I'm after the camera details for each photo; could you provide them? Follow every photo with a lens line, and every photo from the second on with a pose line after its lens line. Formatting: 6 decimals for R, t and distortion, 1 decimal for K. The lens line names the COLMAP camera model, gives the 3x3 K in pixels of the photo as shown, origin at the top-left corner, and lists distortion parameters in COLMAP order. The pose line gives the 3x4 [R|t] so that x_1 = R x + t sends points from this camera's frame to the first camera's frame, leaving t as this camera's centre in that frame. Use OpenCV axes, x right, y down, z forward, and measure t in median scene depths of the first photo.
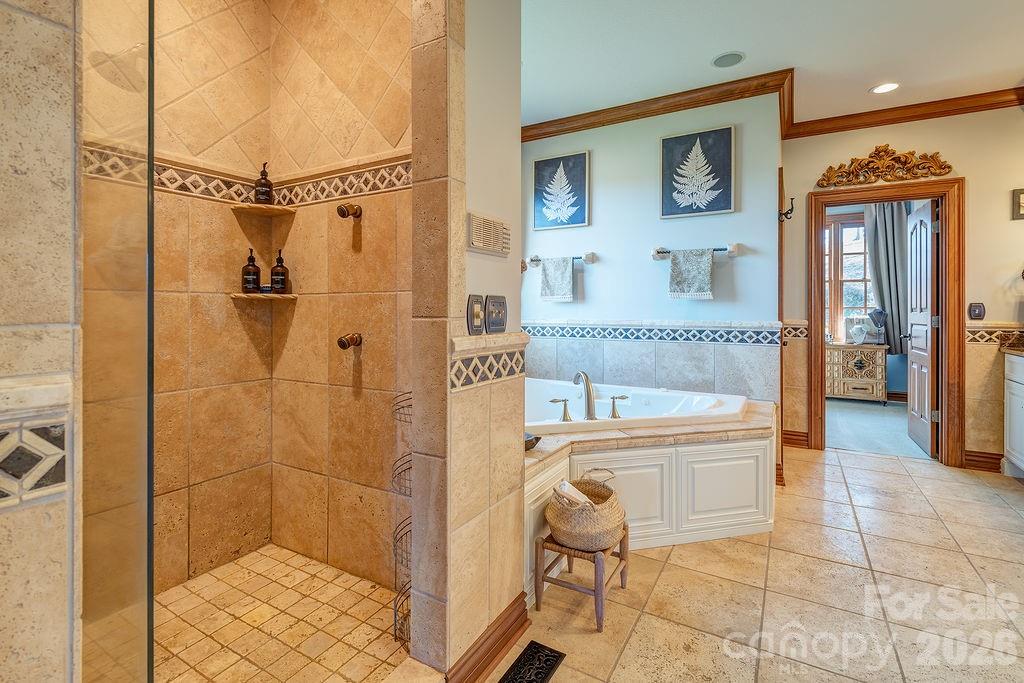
lens RADIAL K [[472.3, 0, 518.4], [0, 472.3, 306.6], [0, 0, 1]] dist [0.023137, -0.013509]
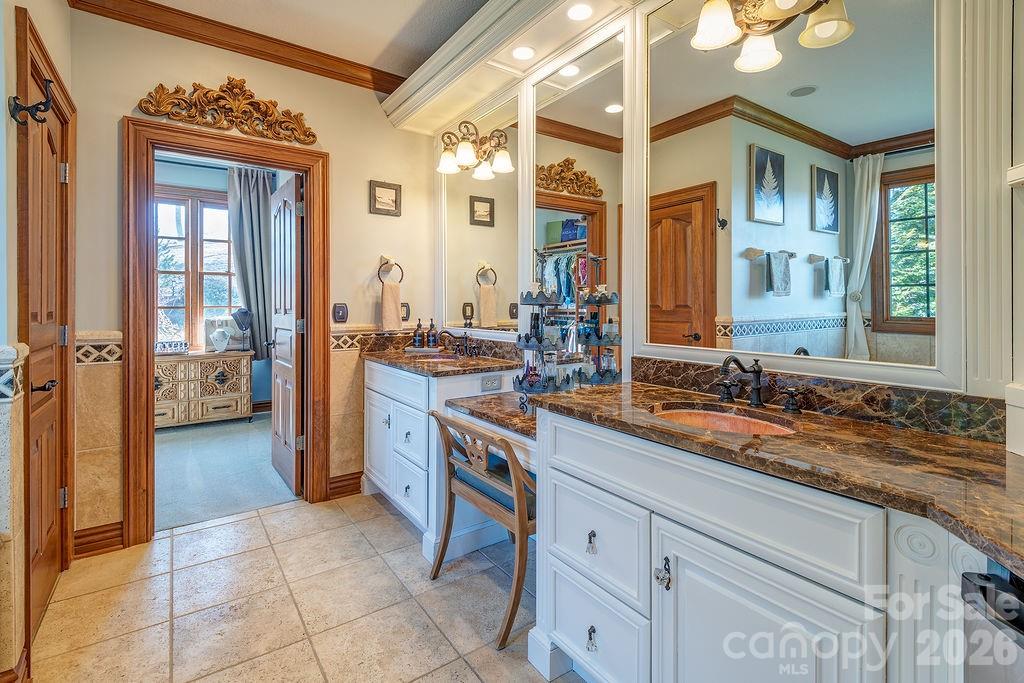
lens RADIAL K [[472.3, 0, 518.4], [0, 472.3, 306.6], [0, 0, 1]] dist [0.023137, -0.013509]
pose [[0.405275, -0.005973, 0.914175, 0.286397], [-0.001472, 0.999973, 0.007186, -0.007703], [-0.914194, -0.004258, 0.405255, 0.333001]]
